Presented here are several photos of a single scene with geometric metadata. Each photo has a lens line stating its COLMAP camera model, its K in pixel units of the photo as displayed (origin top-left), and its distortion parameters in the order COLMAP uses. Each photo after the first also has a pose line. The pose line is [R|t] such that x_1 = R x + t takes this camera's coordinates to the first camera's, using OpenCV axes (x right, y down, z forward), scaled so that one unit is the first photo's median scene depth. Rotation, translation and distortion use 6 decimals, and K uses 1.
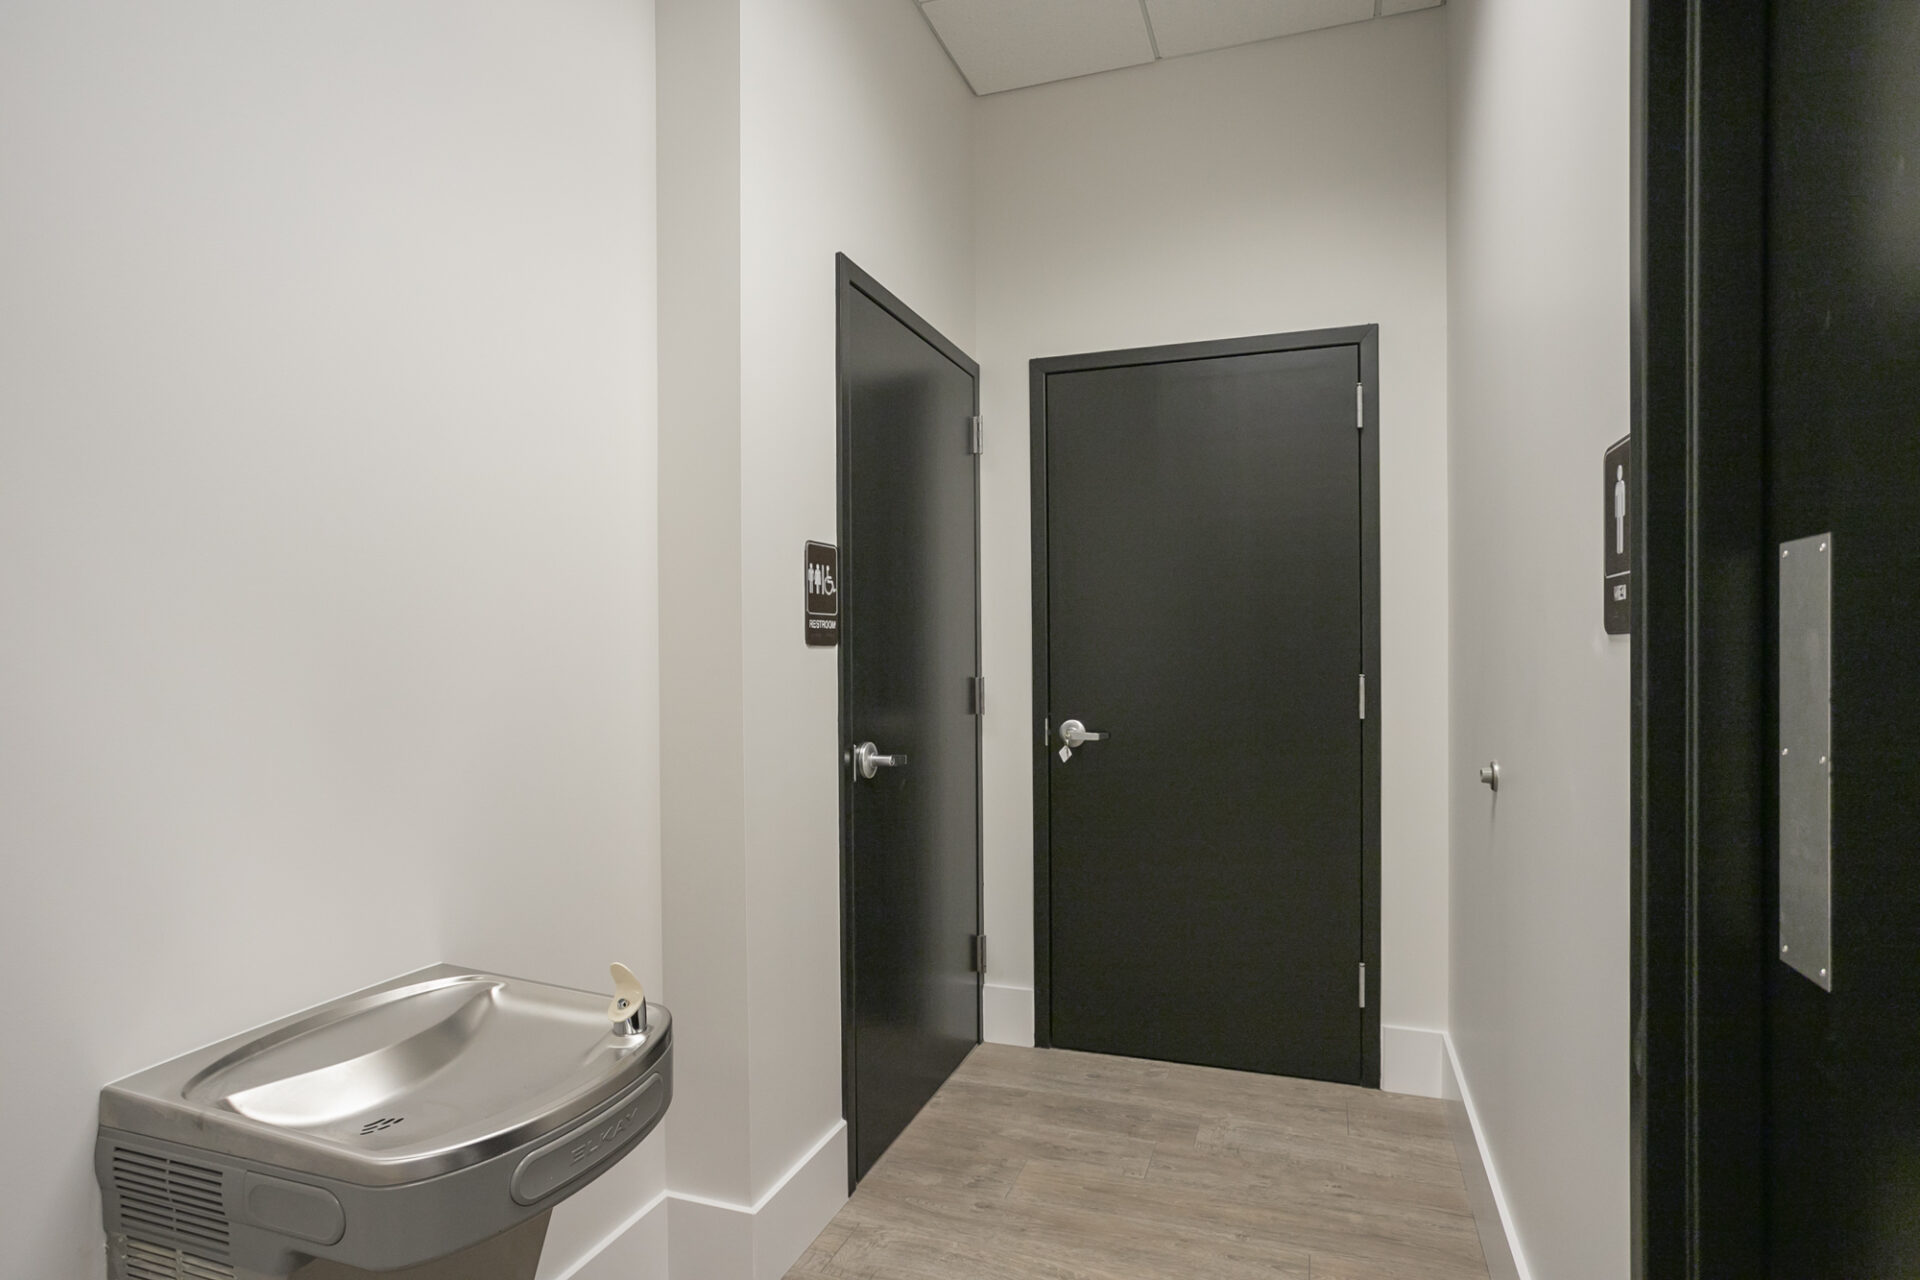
lens RADIAL K [[1037.2, 0, 956.7], [0, 1037.2, 641.8], [0, 0, 1]] dist [-0.000922, -0.000062]
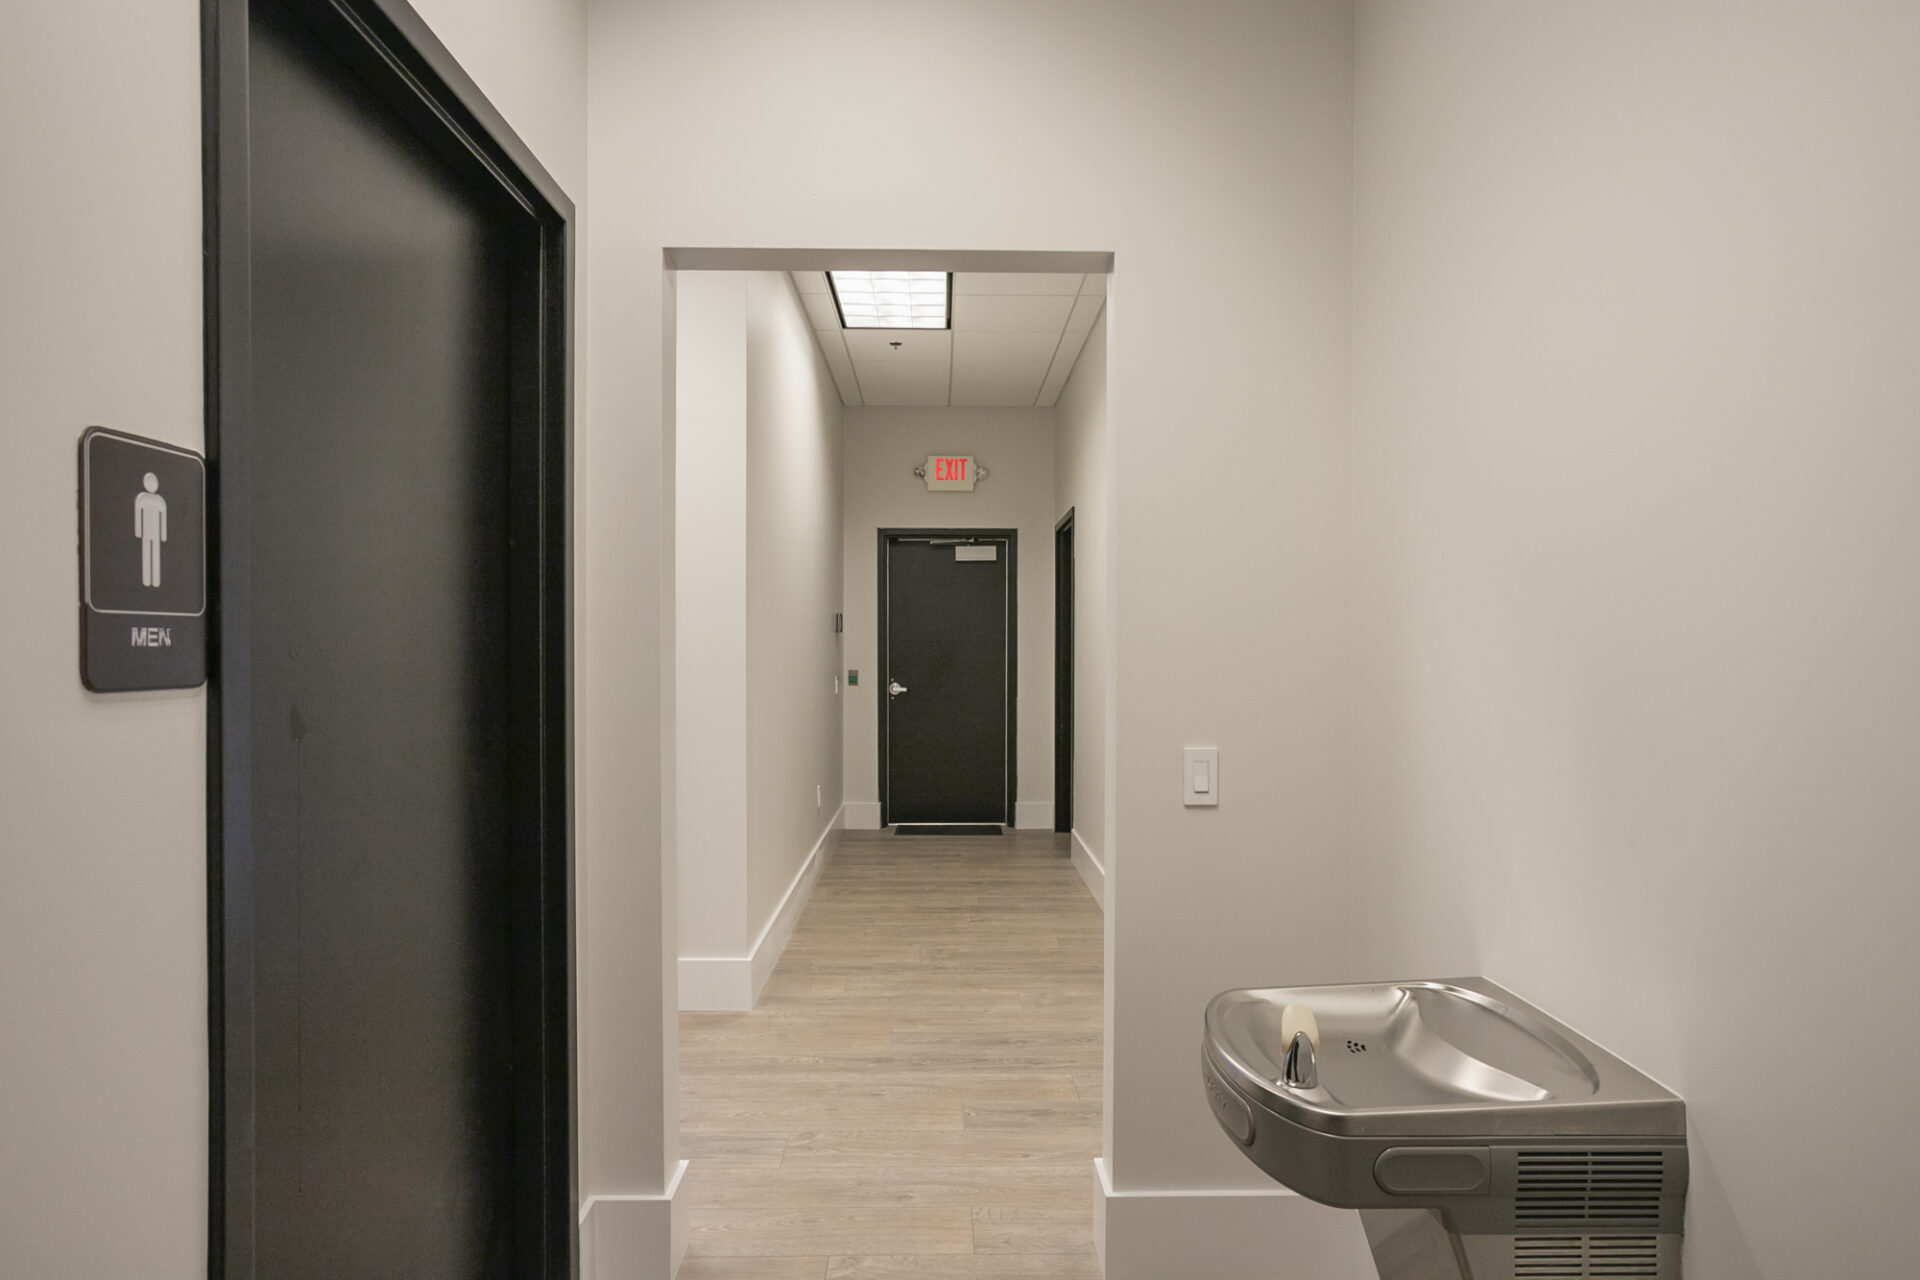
lens RADIAL K [[1103.5, 0, 960.1], [0, 1103.5, 643.5], [0, 0, 1]] dist [0.001194, 0.000075]
pose [[-0.939546, -0.003058, -0.342409, 0.366294], [-0.003377, 0.999994, 0.000334, -0.020886], [0.342406, 0.001470, -0.939551, 2.115846]]
